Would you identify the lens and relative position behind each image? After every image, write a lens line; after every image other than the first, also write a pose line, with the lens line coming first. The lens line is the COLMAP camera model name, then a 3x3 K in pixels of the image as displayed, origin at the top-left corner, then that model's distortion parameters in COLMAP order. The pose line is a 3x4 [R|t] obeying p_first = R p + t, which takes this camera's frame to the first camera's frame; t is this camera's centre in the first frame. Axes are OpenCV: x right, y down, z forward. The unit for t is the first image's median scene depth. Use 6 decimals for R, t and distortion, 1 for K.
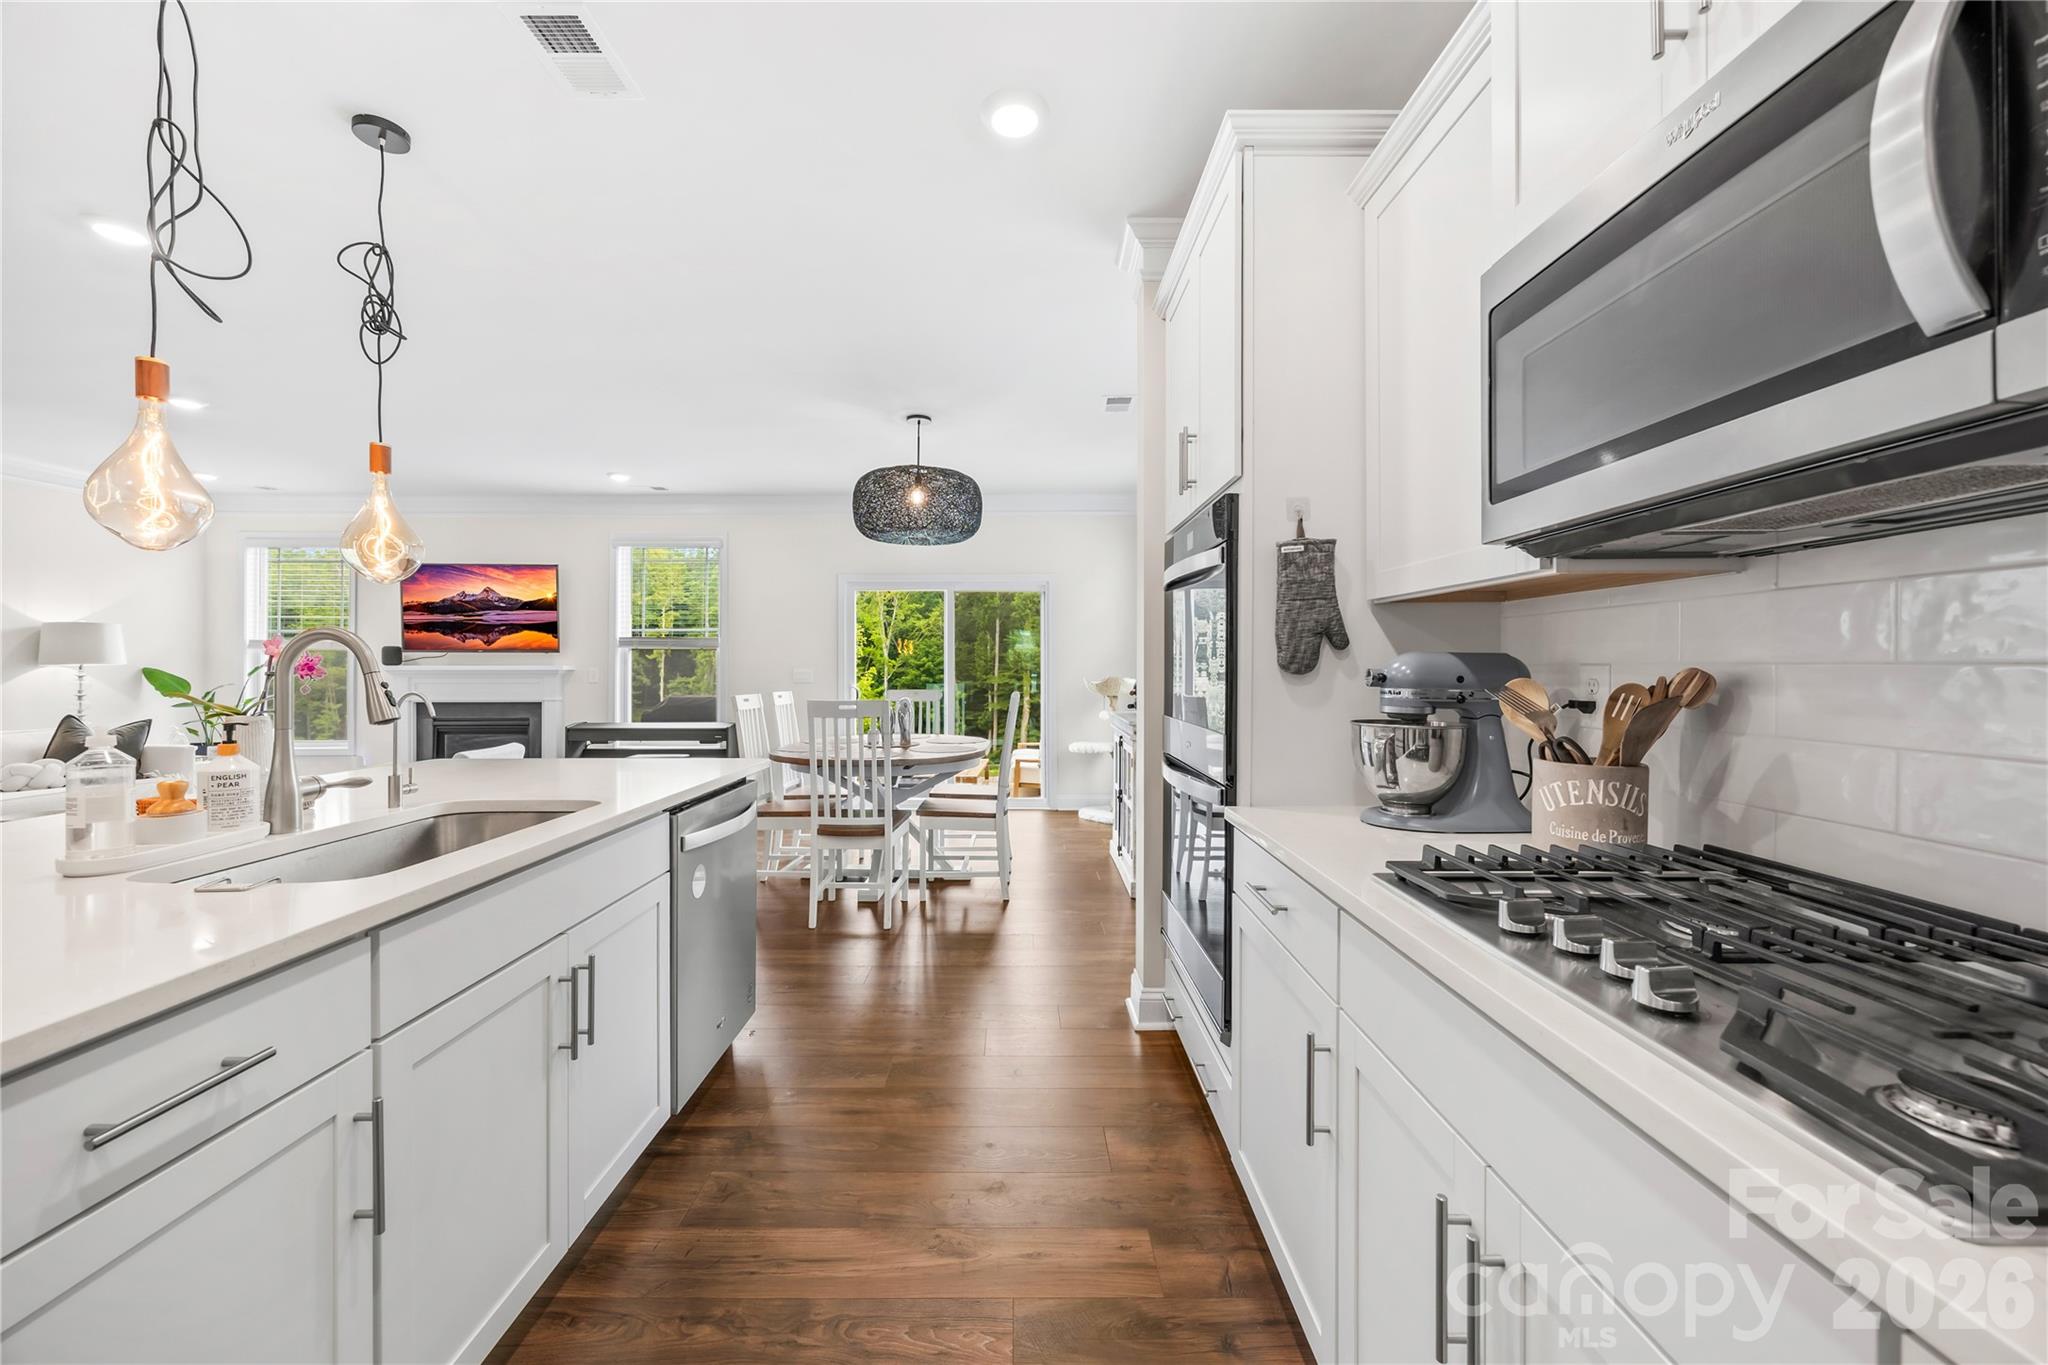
lens RADIAL K [[793.0, 0, 1012.3], [0, 793.0, 673.0], [0, 0, 1]] dist [-0.002715, 0.000295]
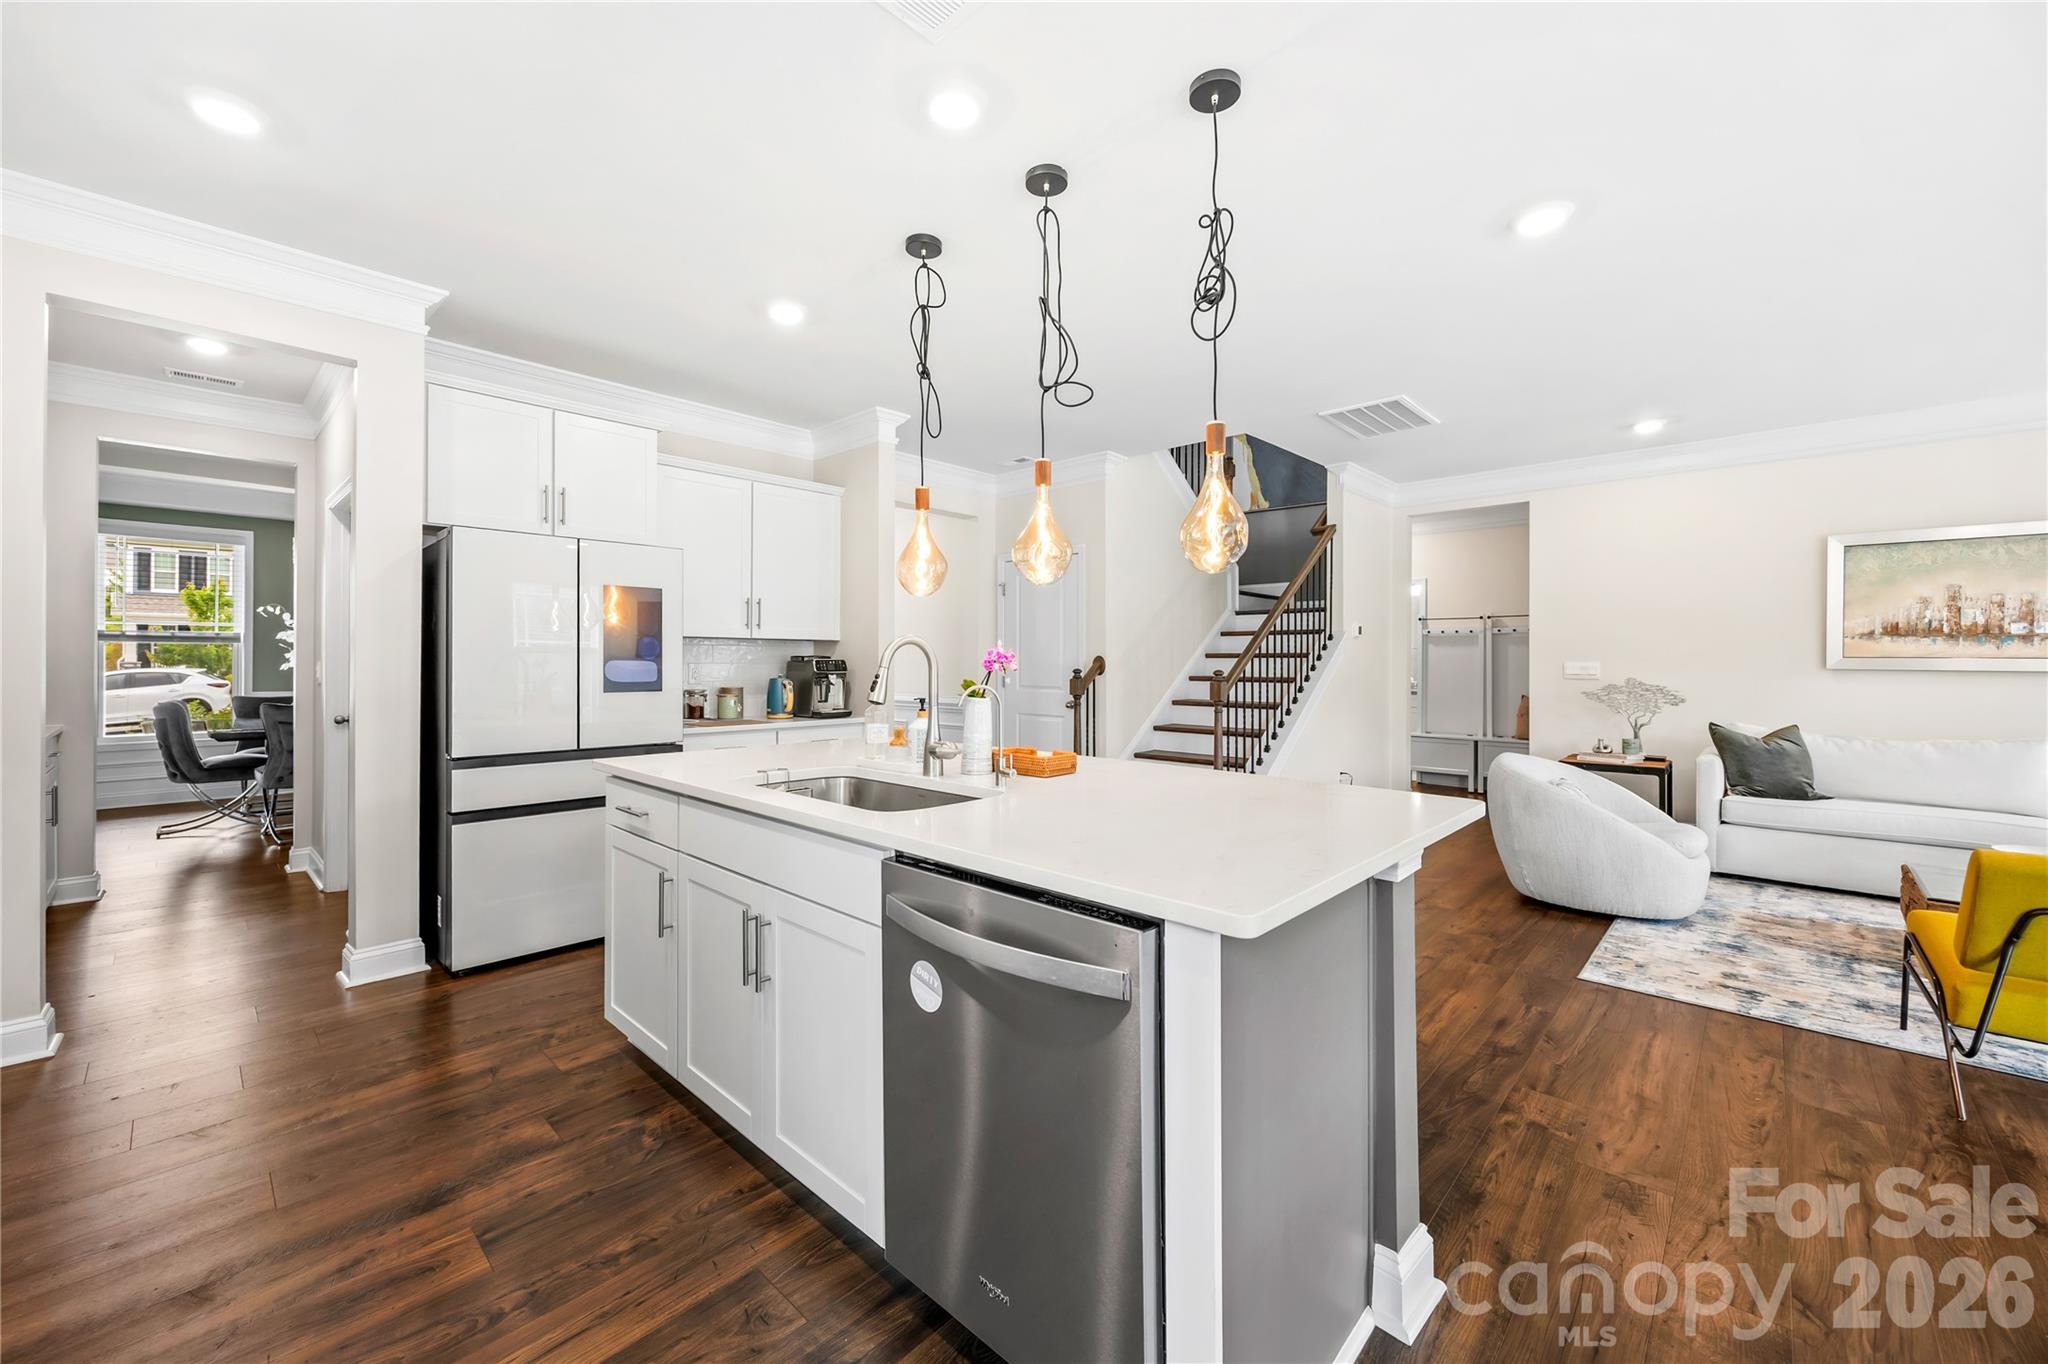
lens RADIAL K [[793.0, 0, 1004.4], [0, 793.0, 655.6], [0, 0, 1]] dist [-0.002715, 0.000295]
pose [[-0.692696, -0.006569, -0.721200, 0.018666], [-0.004462, 0.999978, -0.004823, -0.005352], [0.721216, -0.000123, -0.692710, 0.703645]]
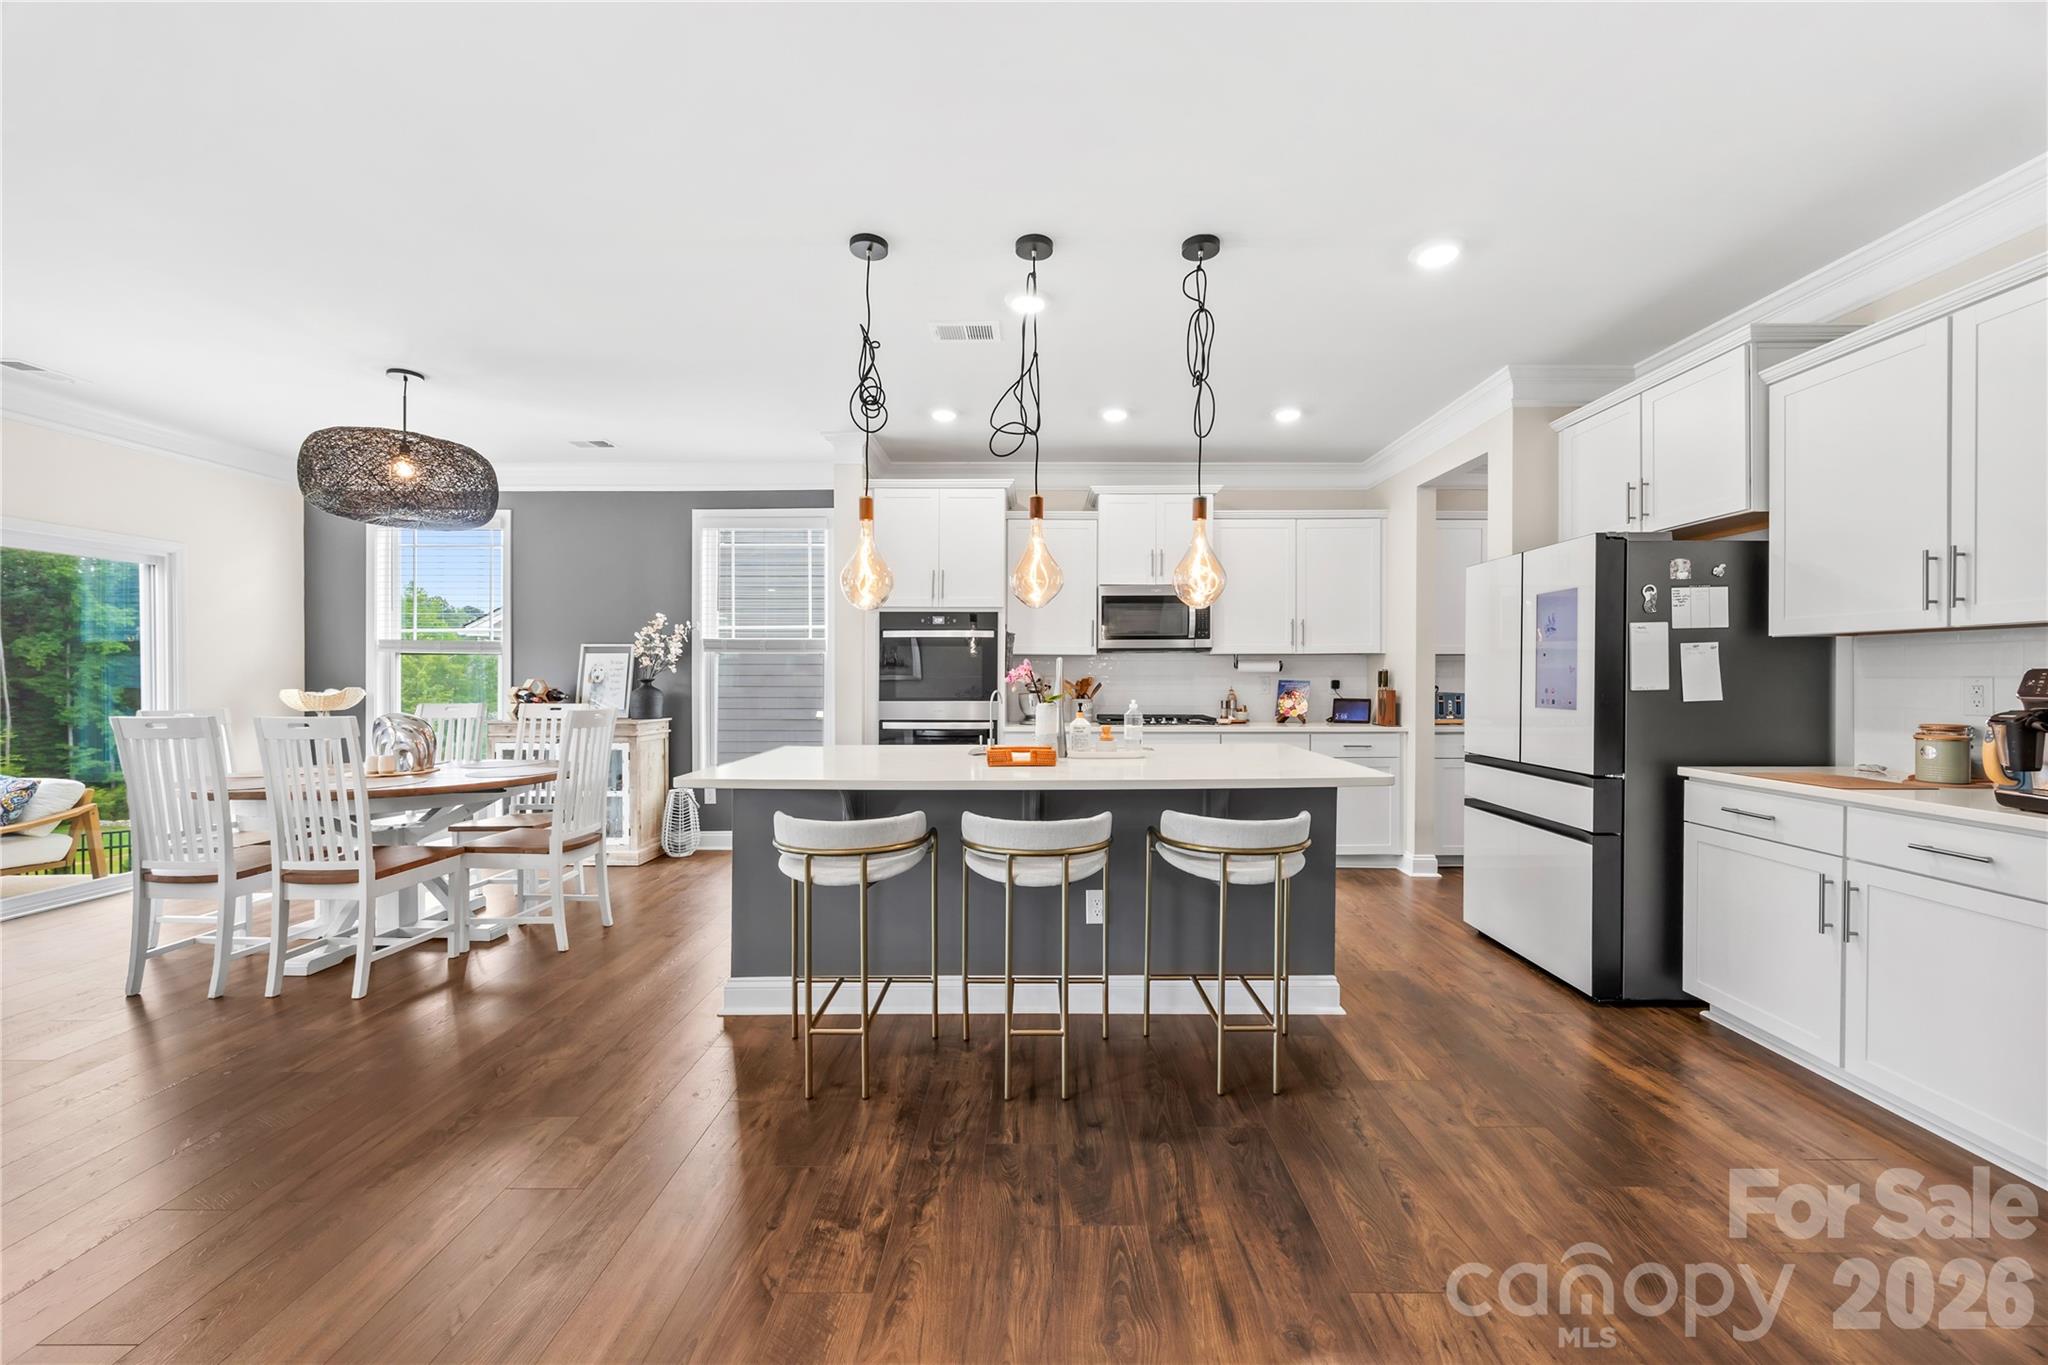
lens RADIAL K [[793.0, 0, 1042.3], [0, 793.0, 677.7], [0, 0, 1]] dist [-0.002715, 0.000295]
pose [[-0.010804, -0.002431, 0.999939, -0.975955], [0.005530, 0.999982, 0.002491, -0.003239], [-0.999926, 0.005557, -0.010790, 0.354478]]
